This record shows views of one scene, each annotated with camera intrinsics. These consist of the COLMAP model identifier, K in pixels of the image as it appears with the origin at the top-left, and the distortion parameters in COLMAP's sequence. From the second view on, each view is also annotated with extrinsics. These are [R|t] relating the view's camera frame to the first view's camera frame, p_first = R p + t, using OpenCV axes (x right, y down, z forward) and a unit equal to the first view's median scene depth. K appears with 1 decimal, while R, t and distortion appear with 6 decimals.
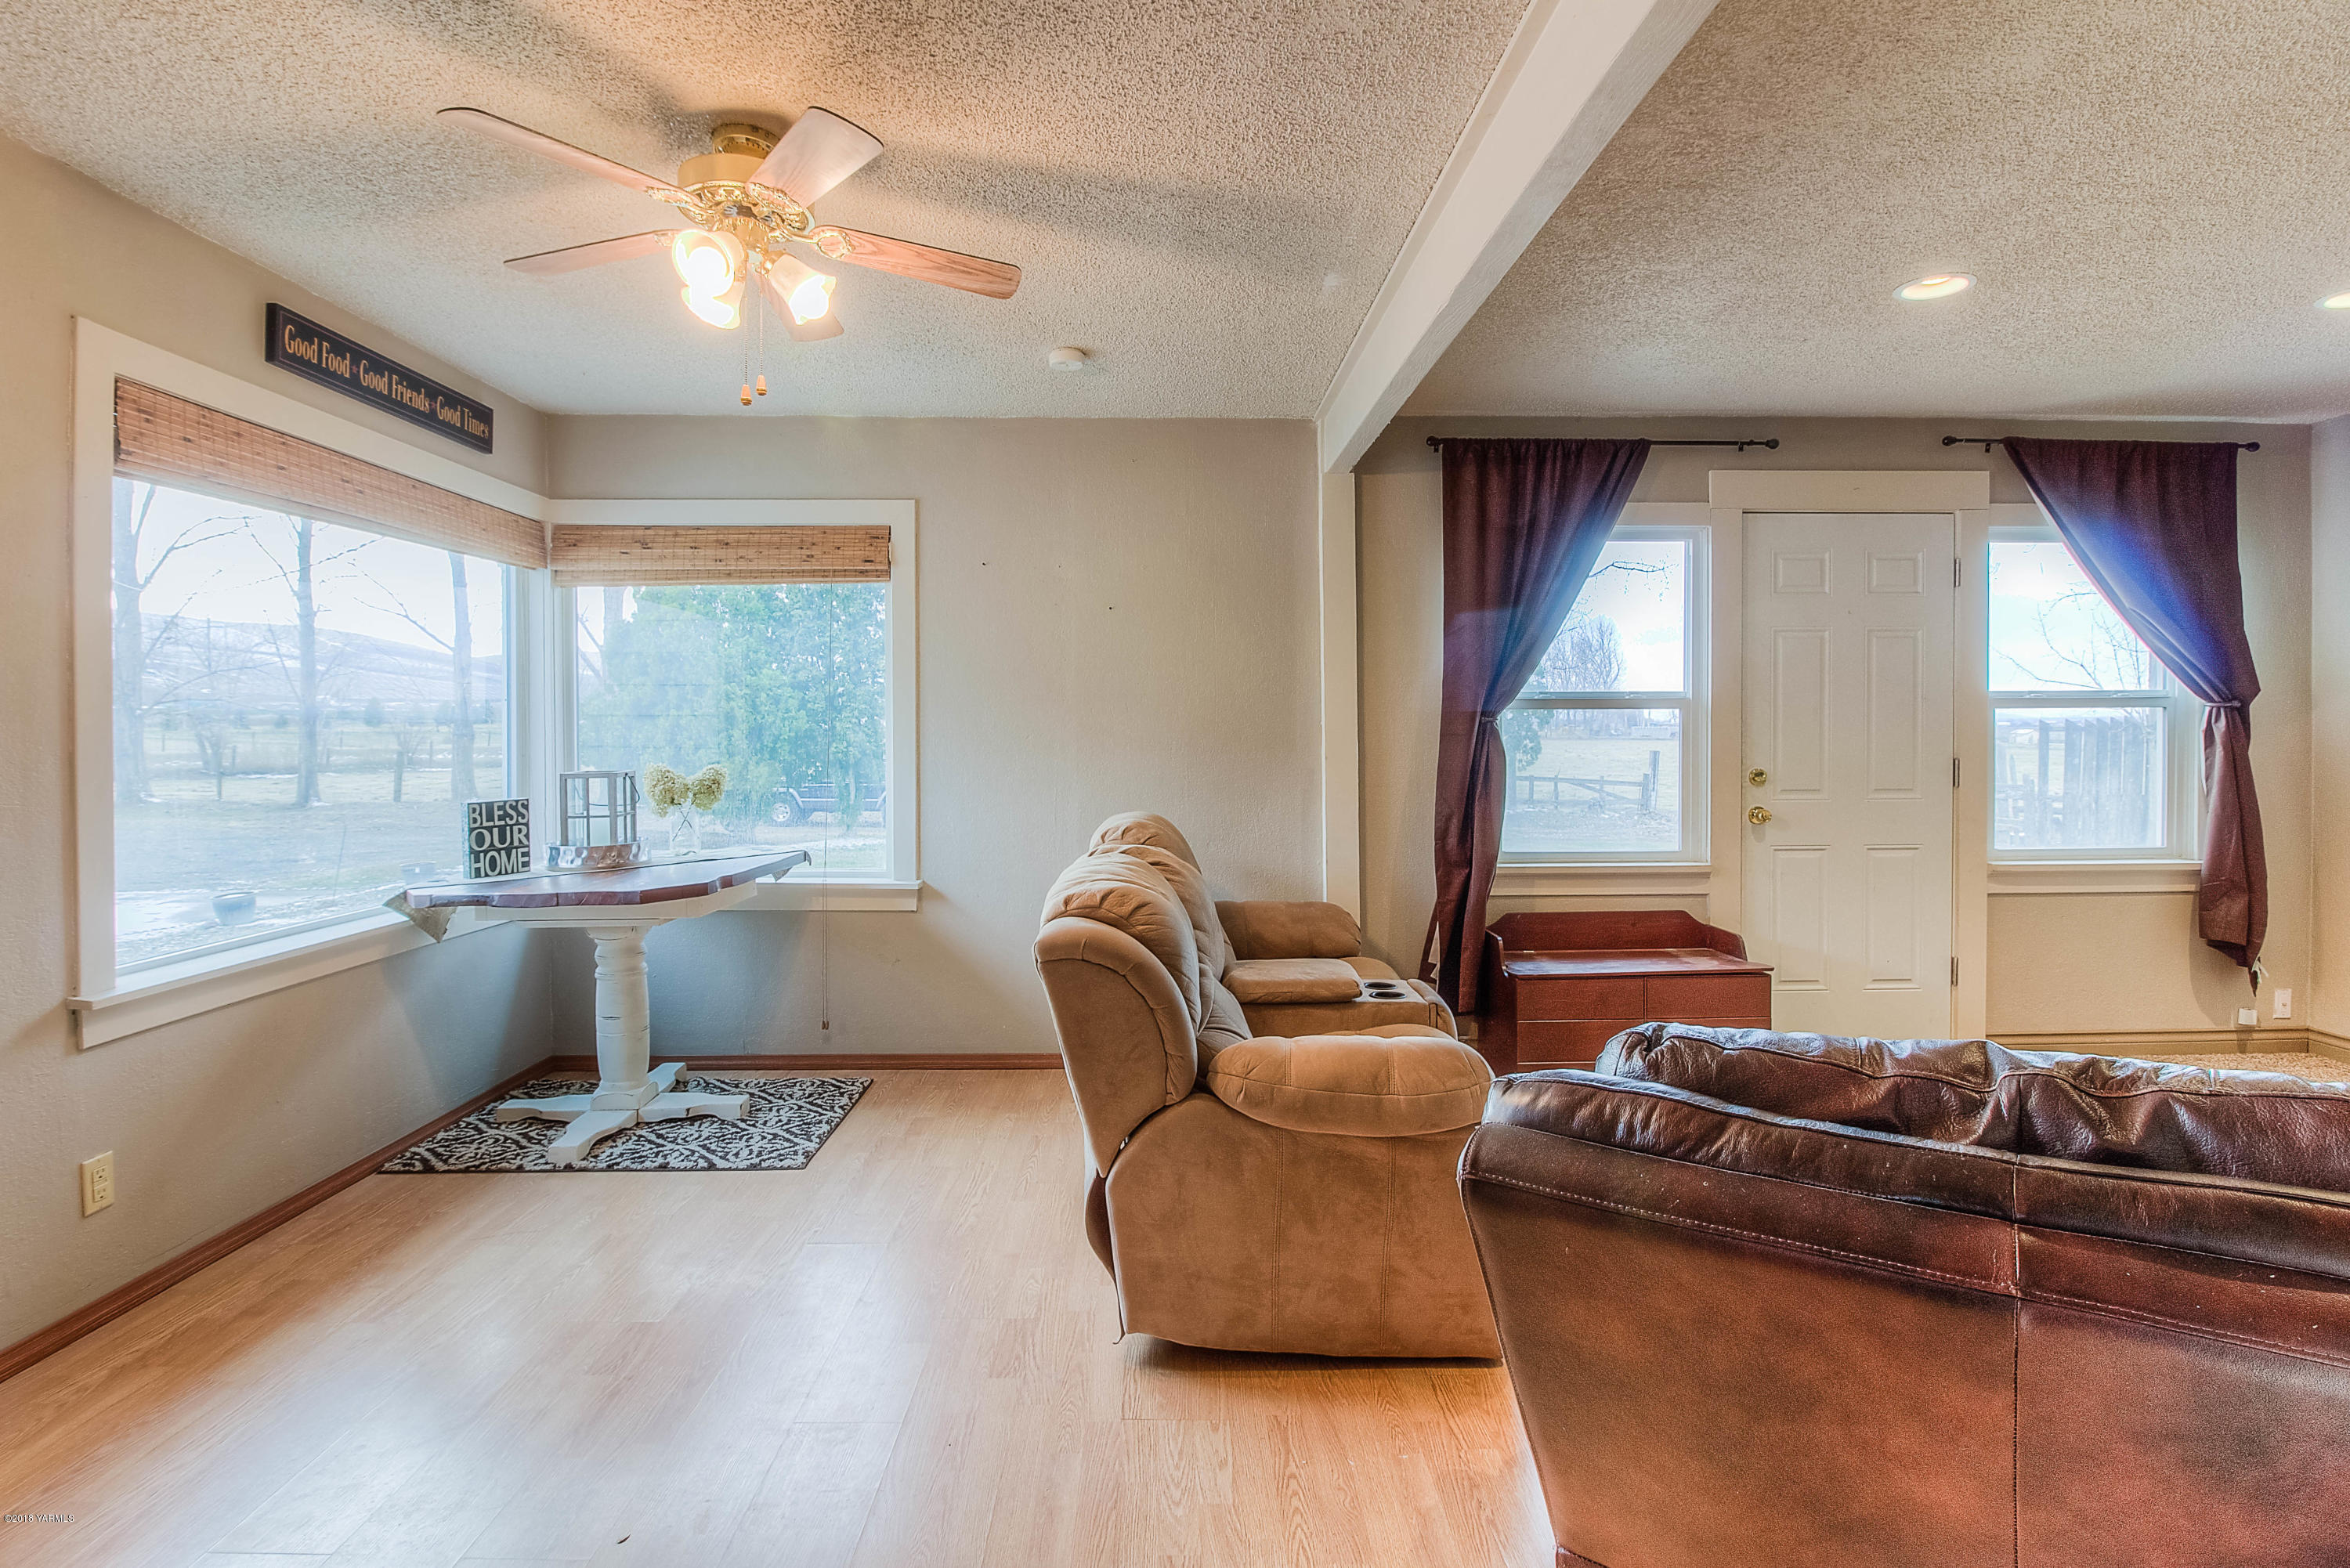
lens RADIAL K [[1109.1, 0, 1185.1], [0, 1109.1, 754.9], [0, 0, 1]] dist [0.002173, -0.014456]
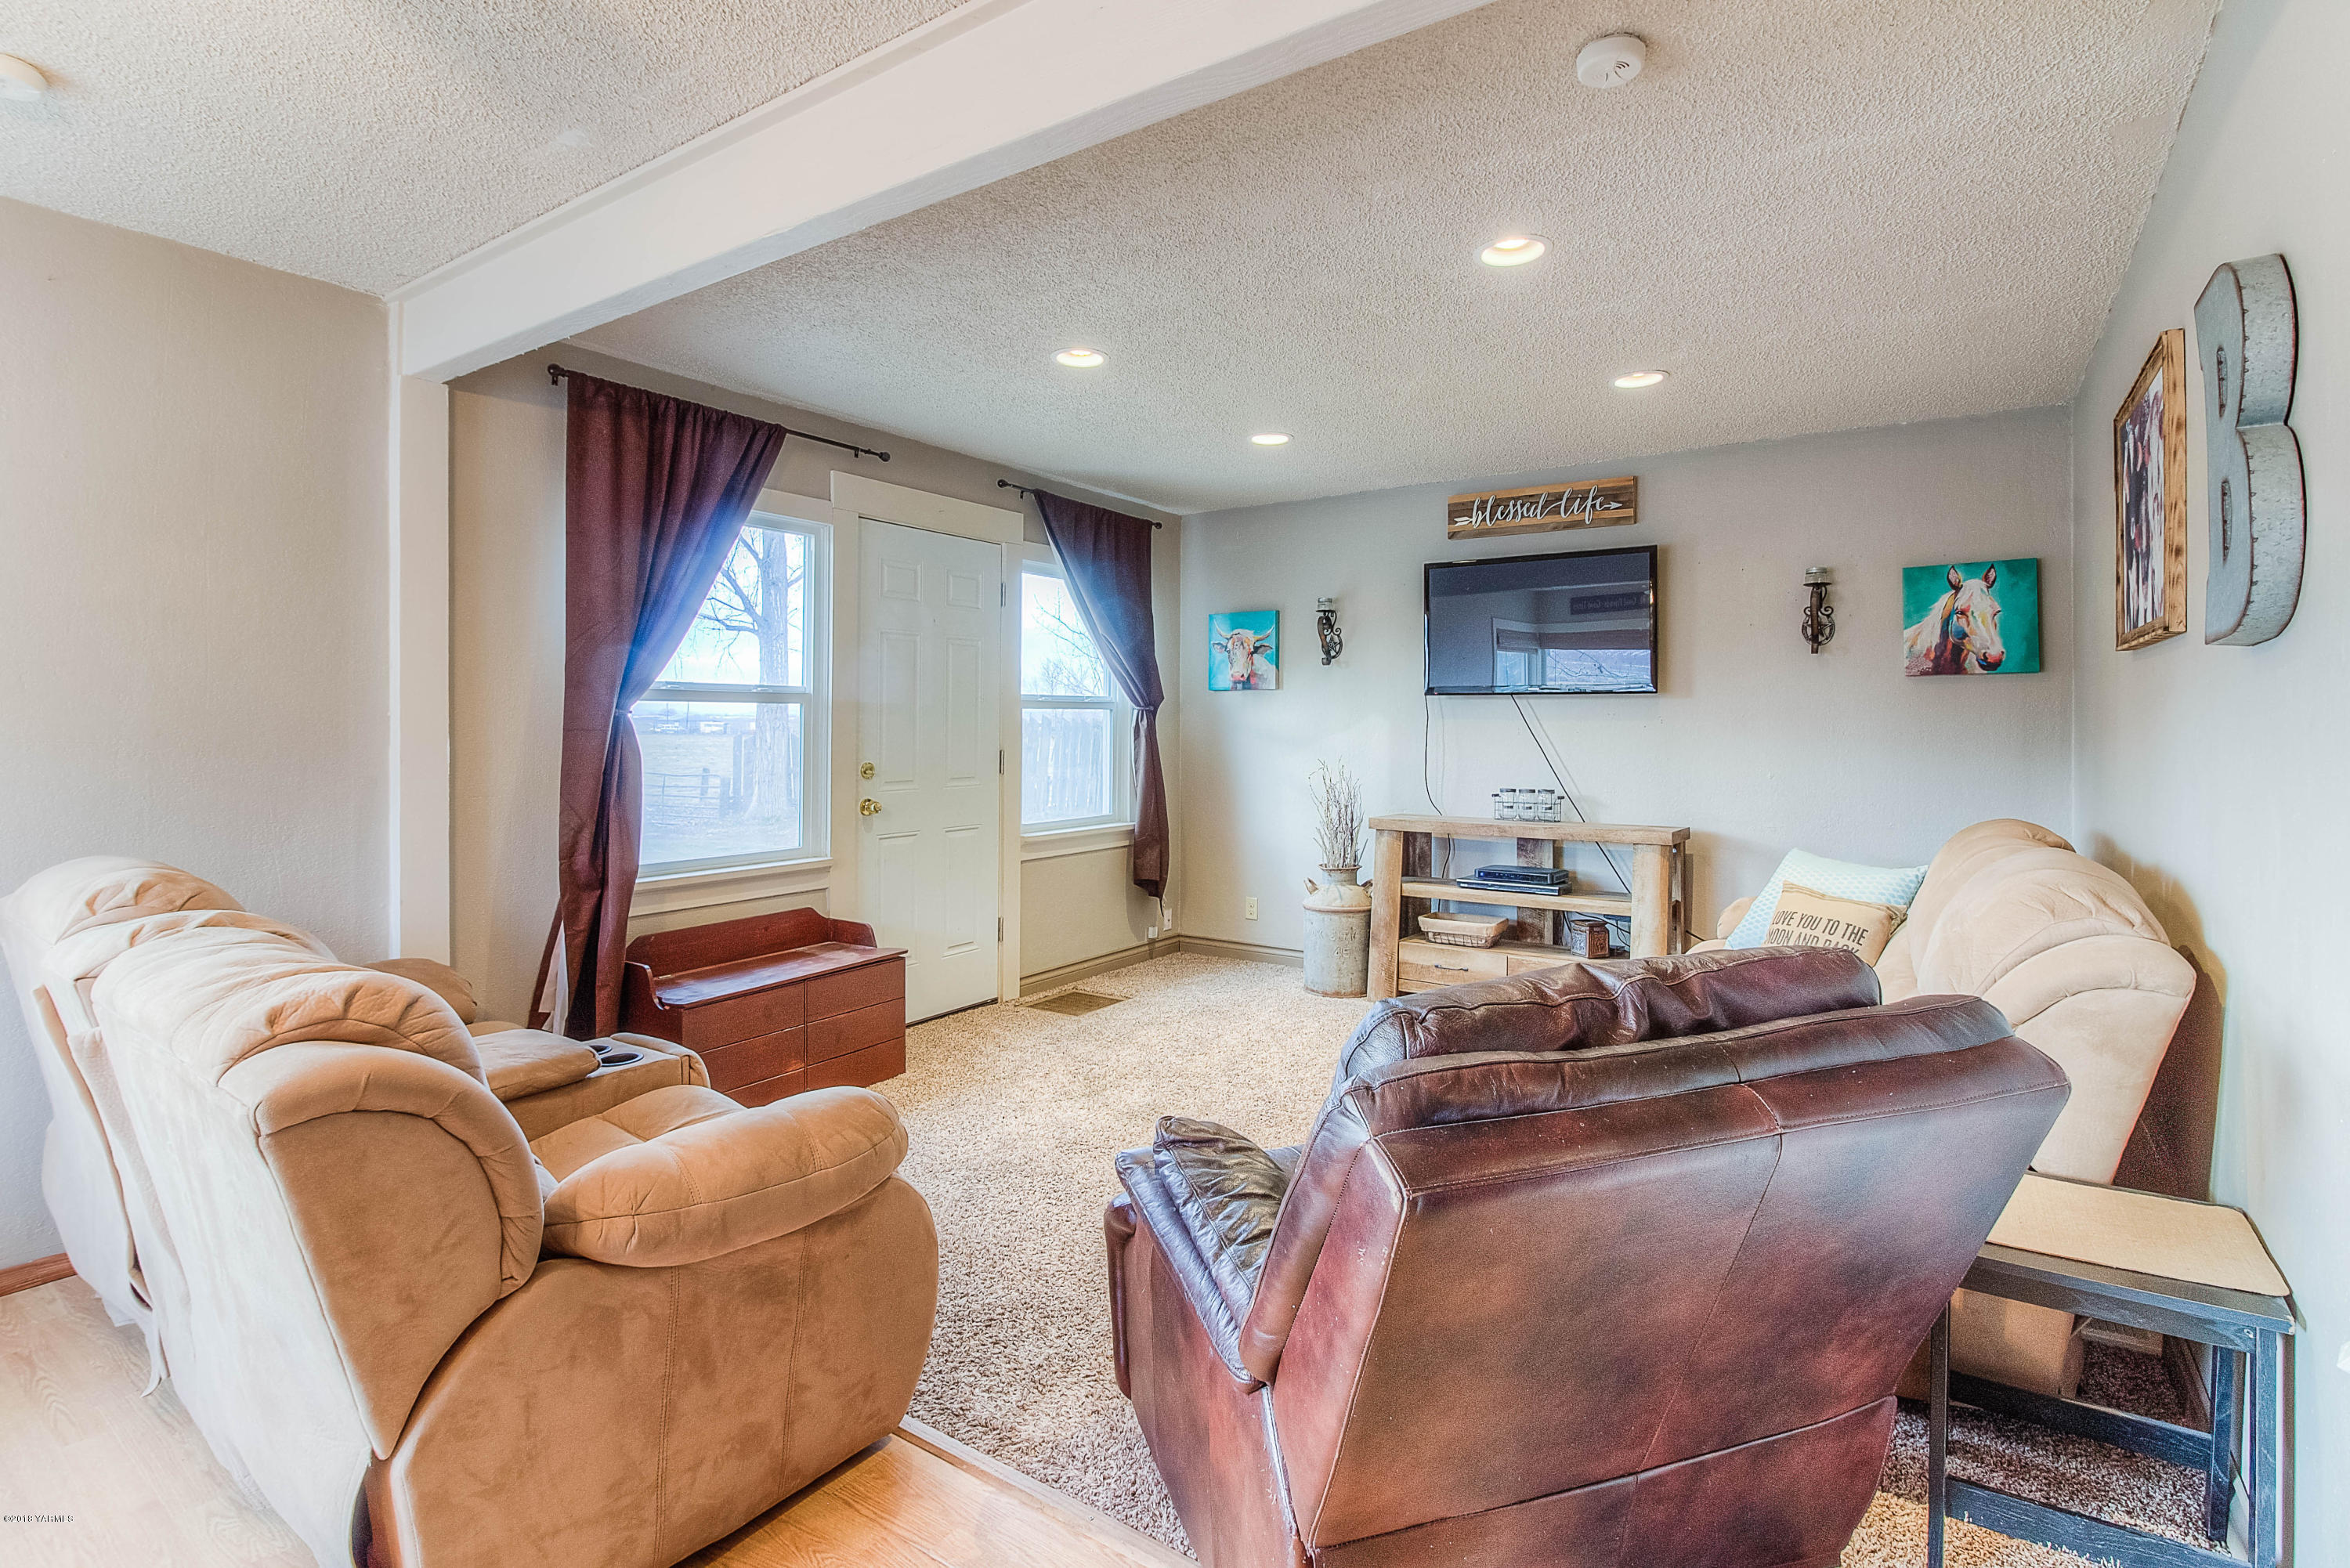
lens RADIAL K [[1107.8, 0, 1171.3], [0, 1107.8, 729.1], [0, 0, 1]] dist [0.000377, -0.012556]
pose [[0.587766, 0.001344, 0.809030, -0.167138], [0.012963, 0.999855, -0.011078, -0.004017], [-0.808927, 0.016999, 0.587663, 0.158065]]
